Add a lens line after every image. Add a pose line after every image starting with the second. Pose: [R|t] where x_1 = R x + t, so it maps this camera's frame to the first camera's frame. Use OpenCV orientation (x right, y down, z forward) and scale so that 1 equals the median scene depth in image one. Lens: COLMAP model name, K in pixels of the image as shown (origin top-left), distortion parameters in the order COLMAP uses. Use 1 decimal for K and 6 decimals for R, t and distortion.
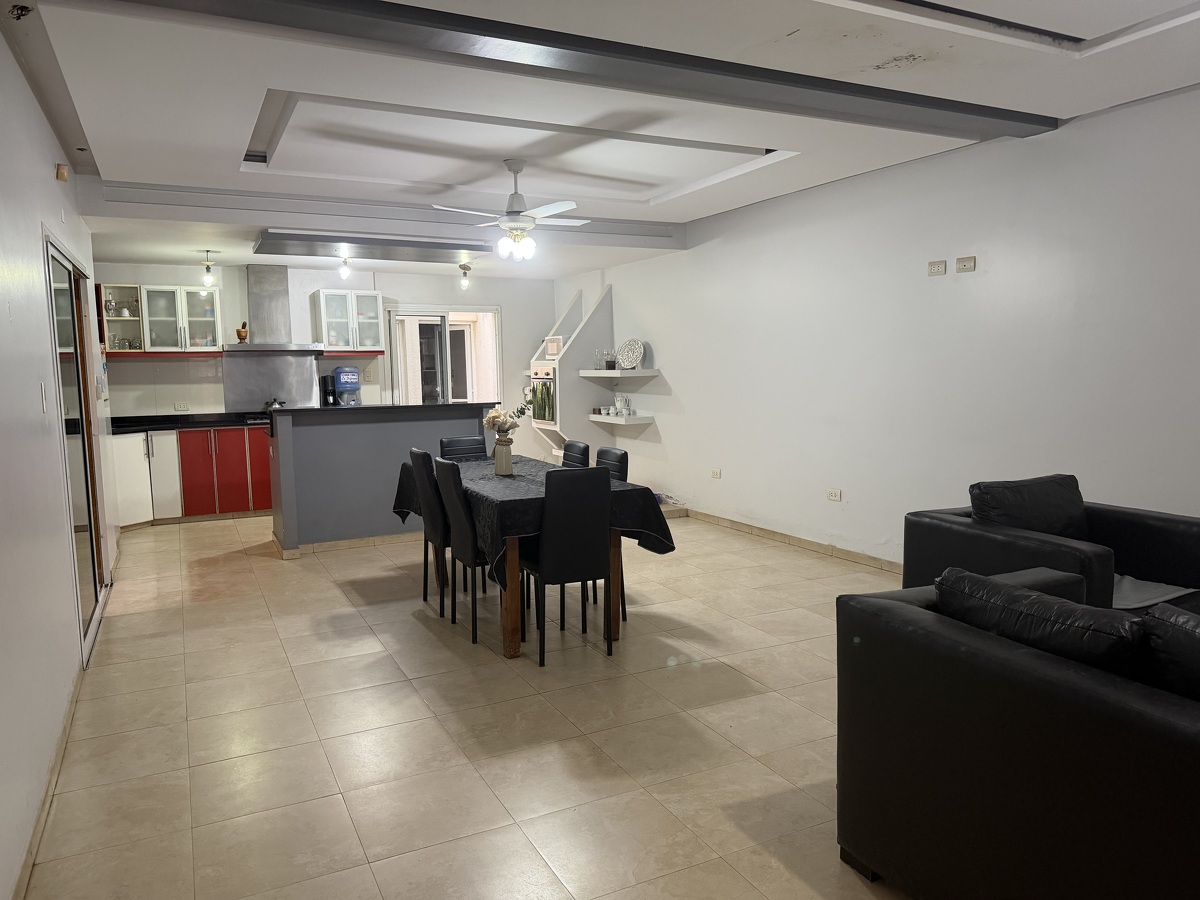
lens RADIAL K [[834.9, 0, 604.9], [0, 834.9, 454.3], [0, 0, 1]] dist [0.010520, -0.001146]
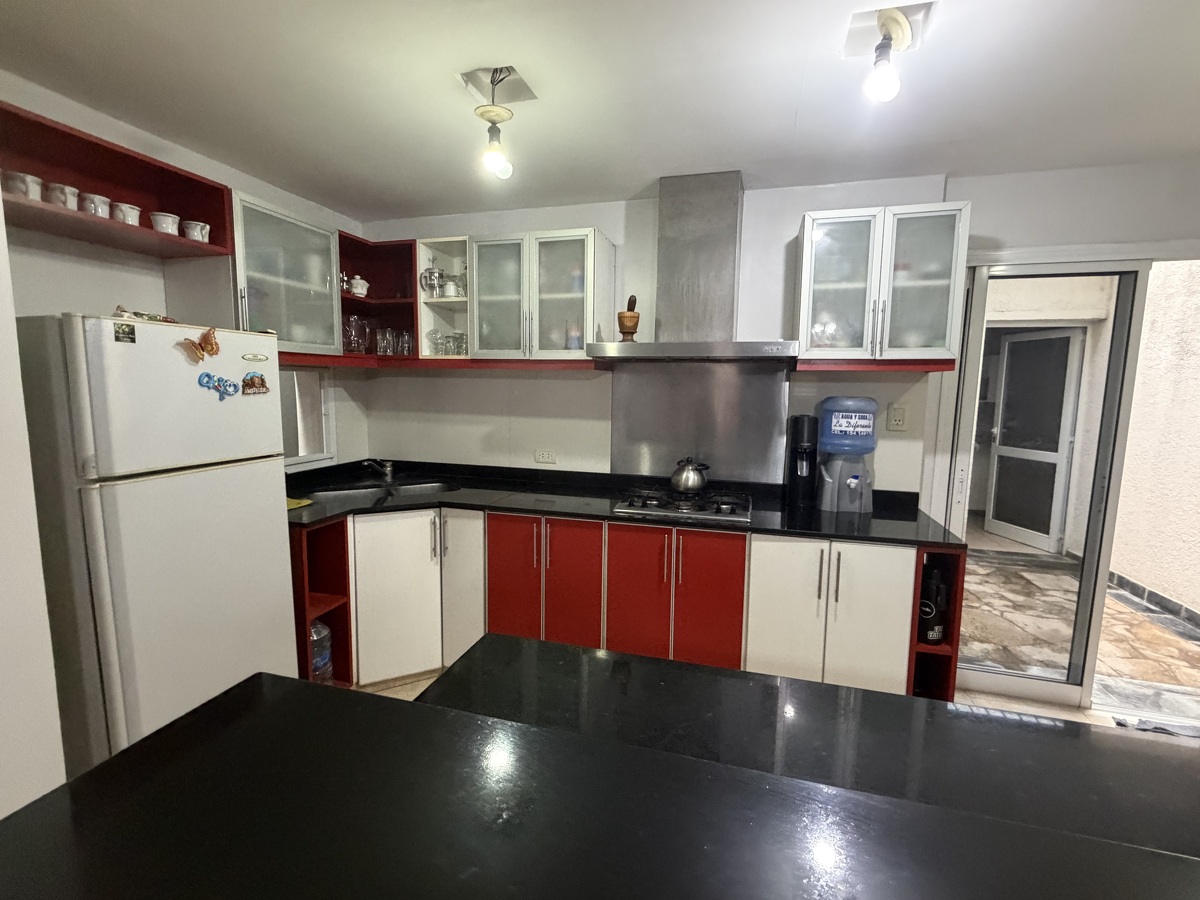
lens RADIAL K [[532.9, 0, 603.6], [0, 532.9, 458.2], [0, 0, 1]] dist [0.001418, 0.000067]
pose [[0.734545, 0.114757, -0.668786, -0.217698], [-0.099737, 0.993150, 0.060870, -0.079200], [0.671190, 0.021991, 0.740959, 0.722591]]
